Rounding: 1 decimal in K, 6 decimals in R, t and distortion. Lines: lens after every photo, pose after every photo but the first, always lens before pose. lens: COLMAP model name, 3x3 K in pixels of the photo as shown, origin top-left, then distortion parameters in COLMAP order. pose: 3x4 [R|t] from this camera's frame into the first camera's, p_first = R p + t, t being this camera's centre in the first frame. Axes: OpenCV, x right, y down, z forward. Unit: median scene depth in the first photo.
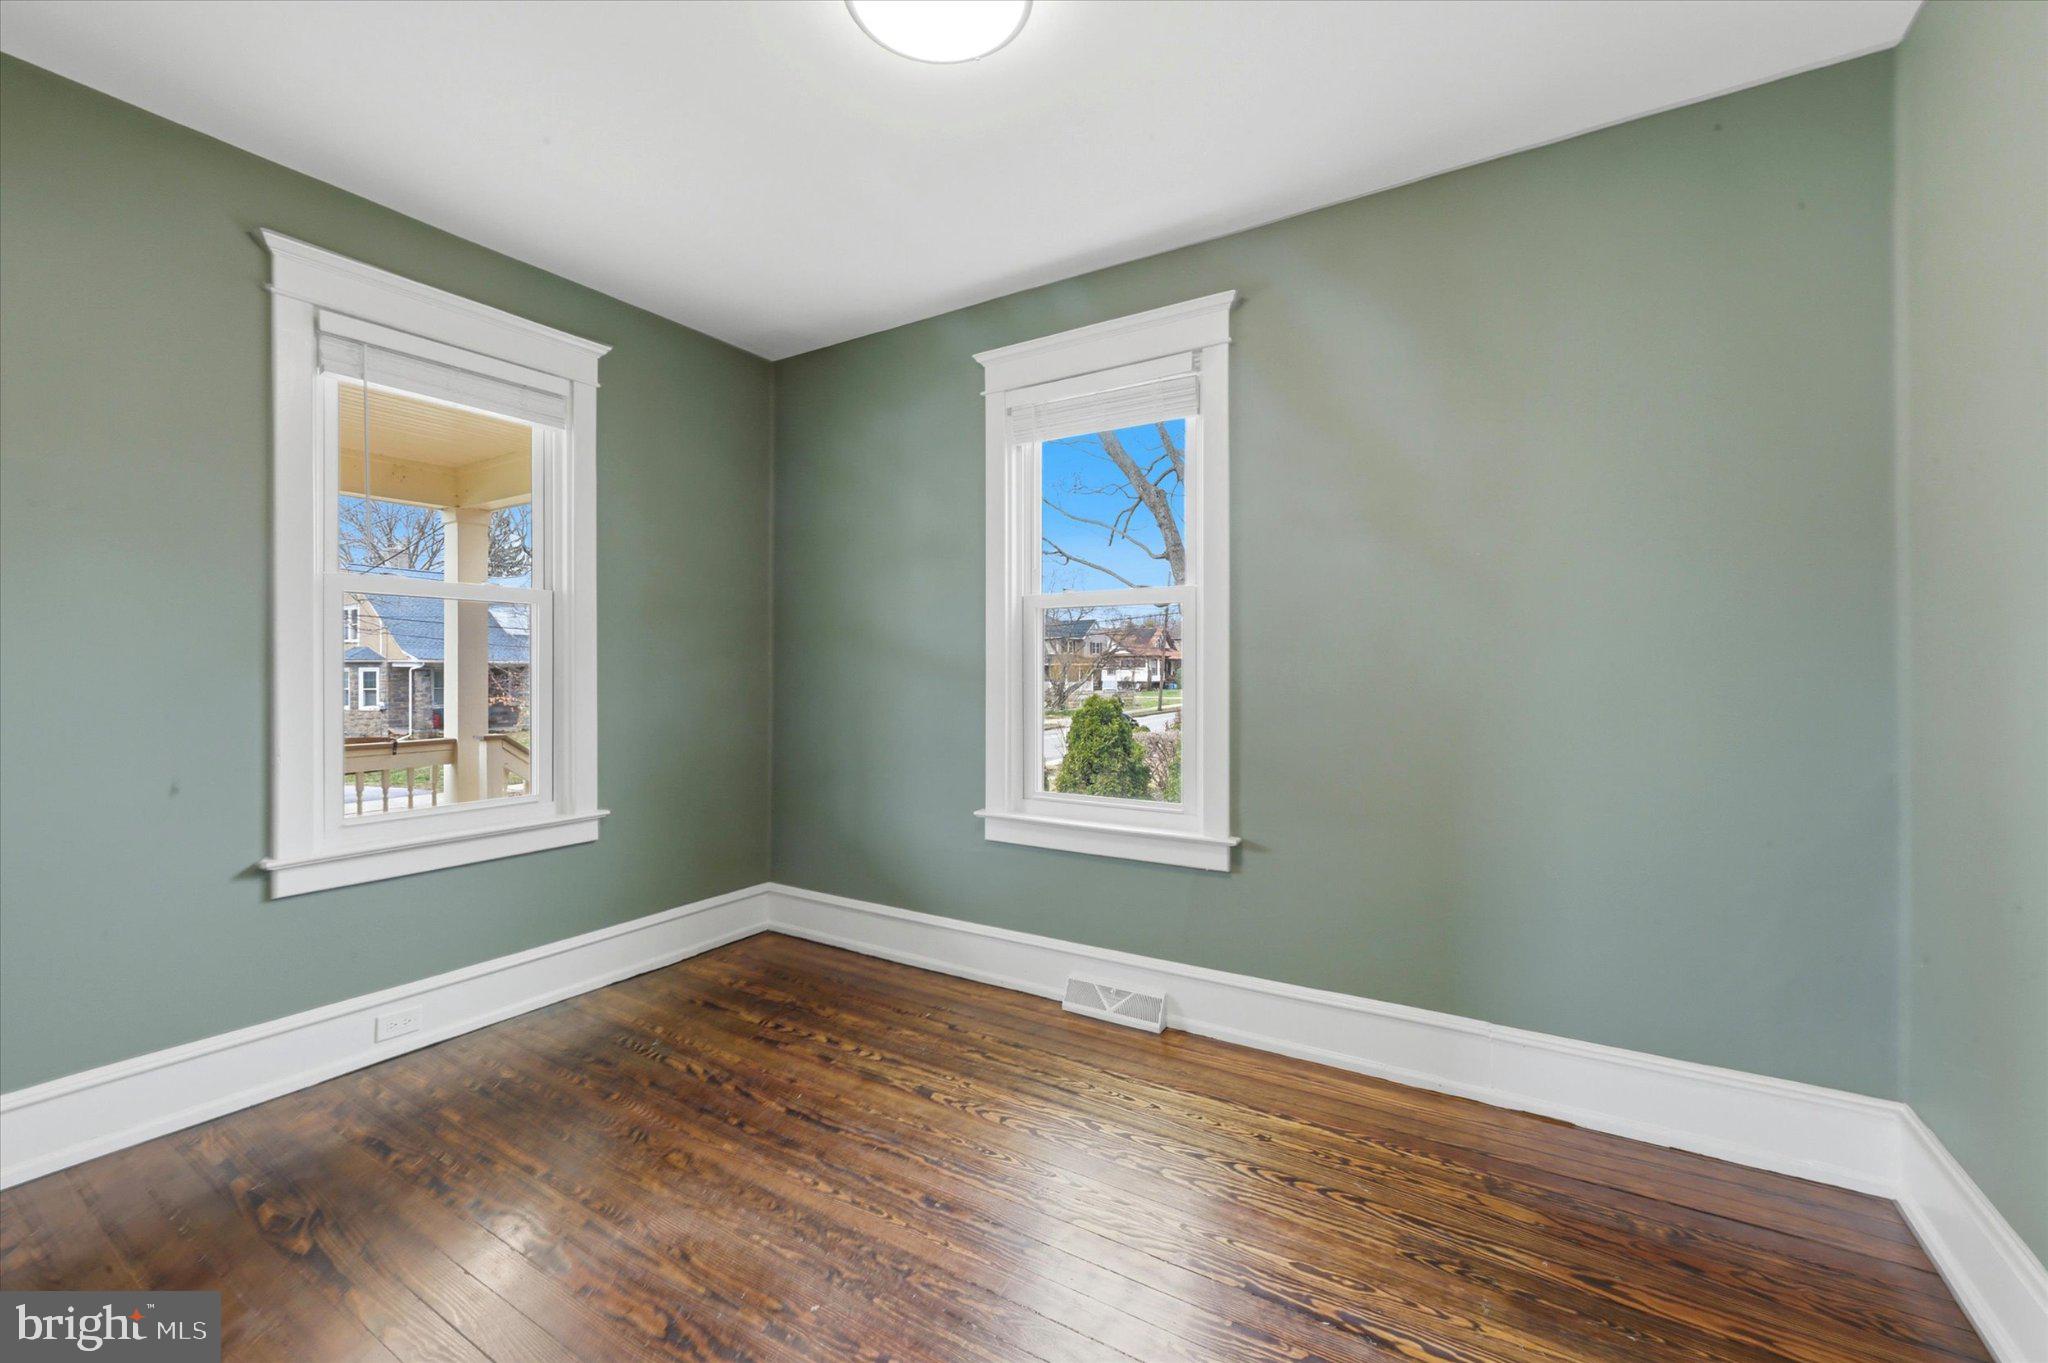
lens RADIAL K [[830.5, 0, 1026.9], [0, 830.5, 674.8], [0, 0, 1]] dist [0.004322, 0.000842]
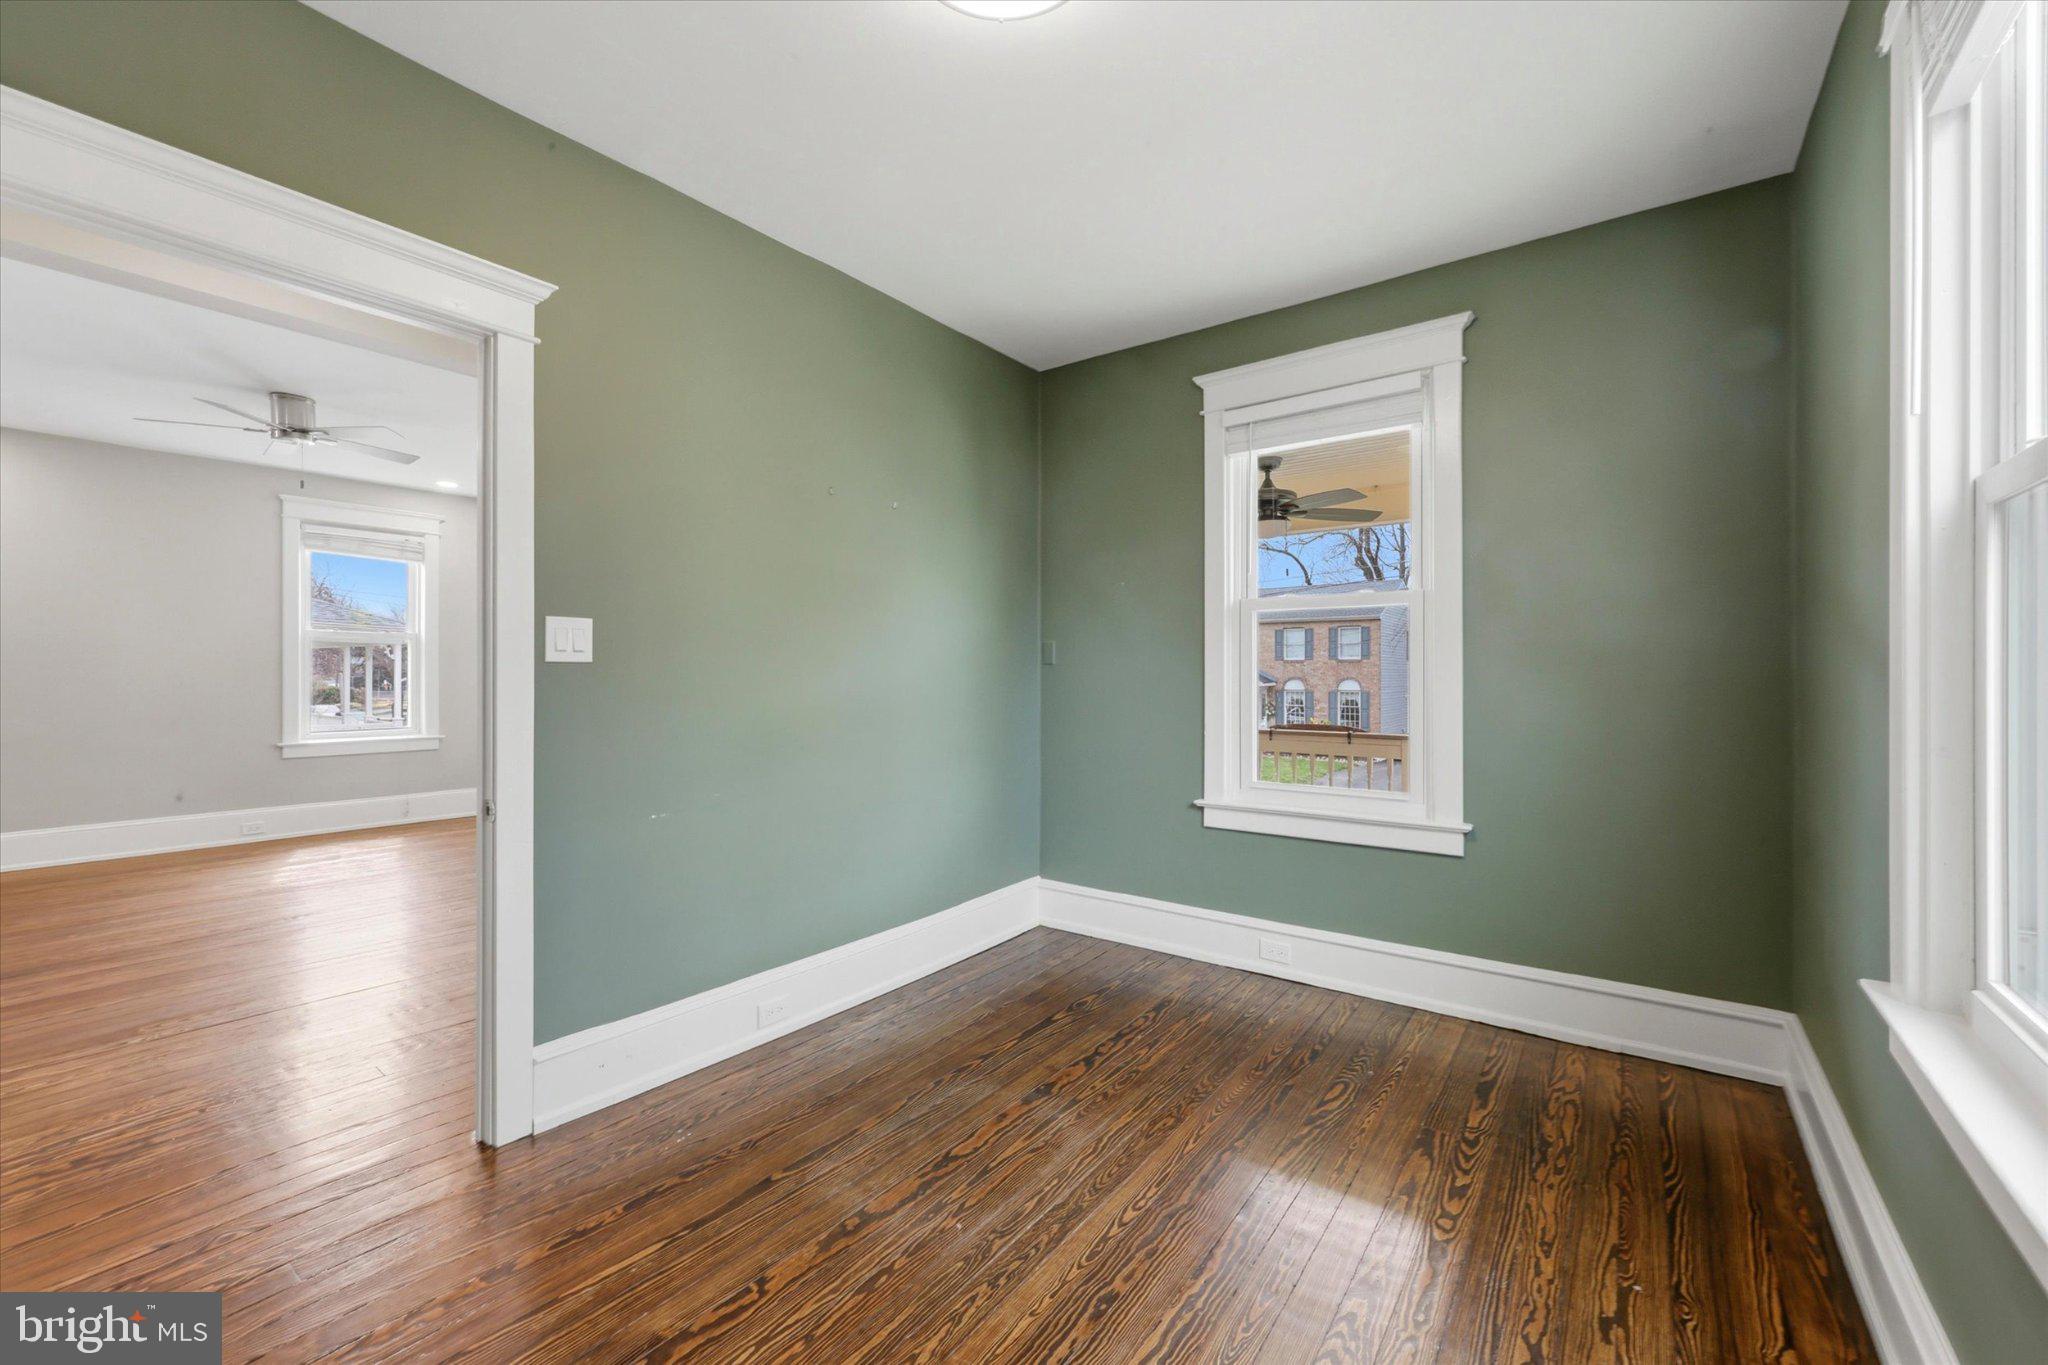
lens RADIAL K [[830.5, 0, 1016.4], [0, 830.5, 679.9], [0, 0, 1]] dist [0.004322, 0.000842]
pose [[-0.100187, -0.001784, -0.994967, 0.498728], [-0.002068, 0.999997, -0.001585, 0.009080], [0.994966, 0.001899, -0.100191, 0.681974]]
